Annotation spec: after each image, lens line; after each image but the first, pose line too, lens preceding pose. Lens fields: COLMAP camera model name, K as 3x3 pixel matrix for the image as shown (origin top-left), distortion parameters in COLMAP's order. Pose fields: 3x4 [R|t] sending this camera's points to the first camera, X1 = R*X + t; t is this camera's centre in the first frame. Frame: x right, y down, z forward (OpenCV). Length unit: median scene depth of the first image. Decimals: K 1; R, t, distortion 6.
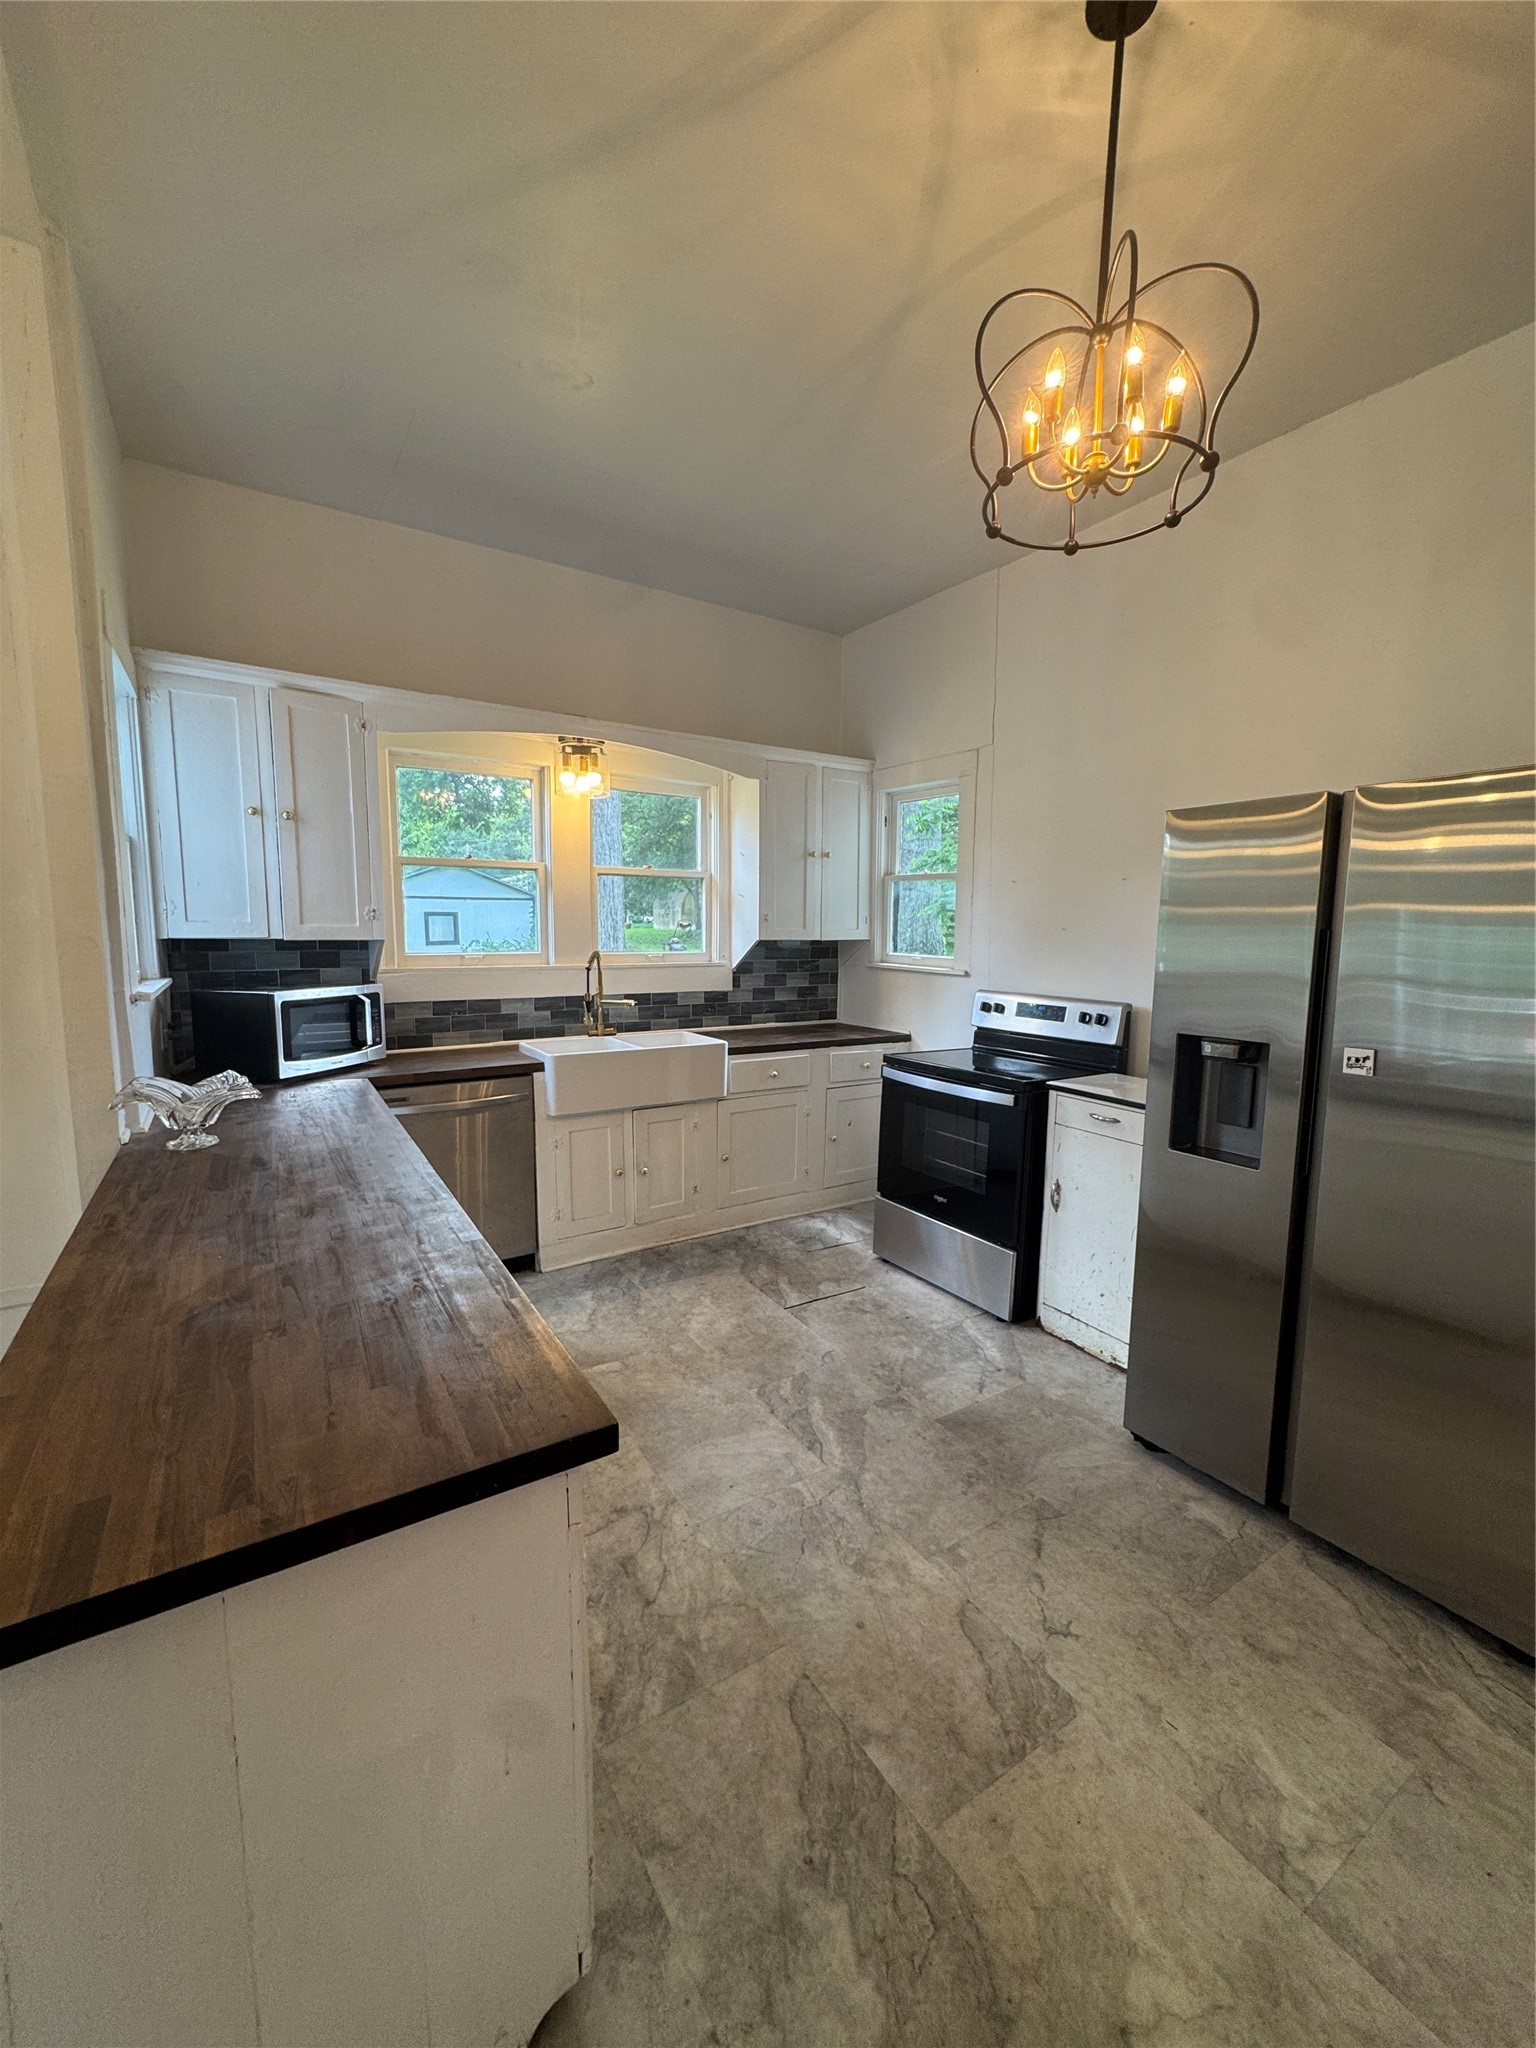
lens RADIAL K [[814.8, 0, 772.0], [0, 814.8, 1023.0], [0, 0, 1]] dist [-0.002350, 0.000305]
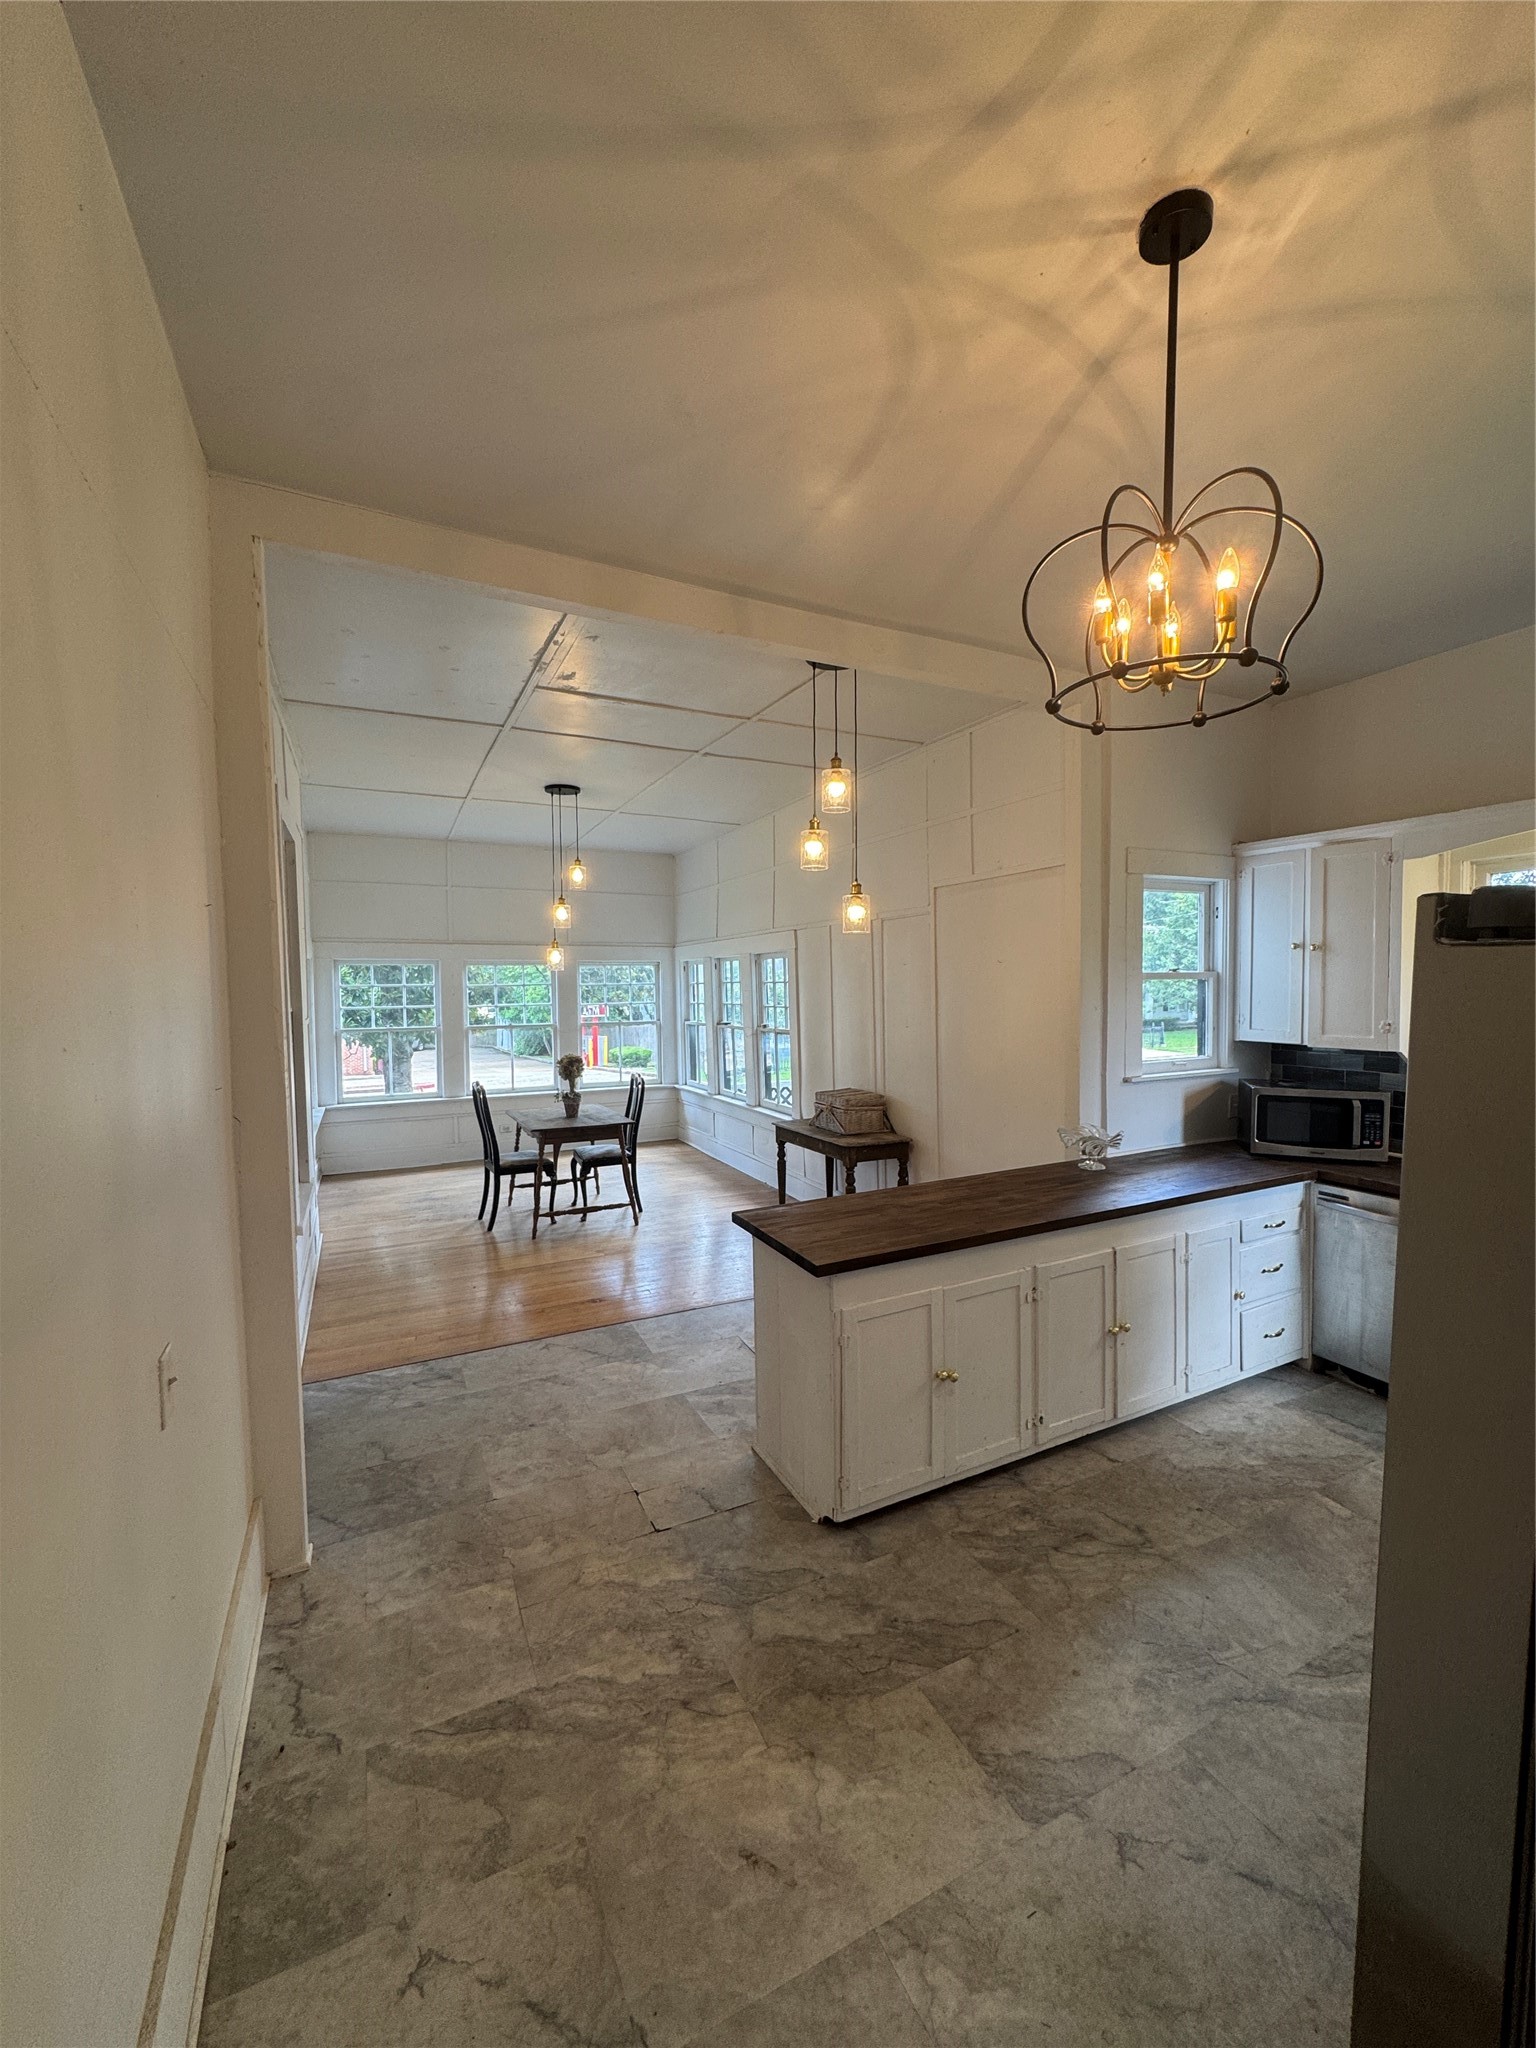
lens RADIAL K [[814.8, 0, 771.1], [0, 814.8, 1021.8], [0, 0, 1]] dist [-0.002350, 0.000305]
pose [[-0.113894, 0.040358, -0.992673, 1.503849], [-0.107059, 0.992858, 0.052649, -0.246152], [0.987708, 0.112271, -0.108760, 0.683890]]
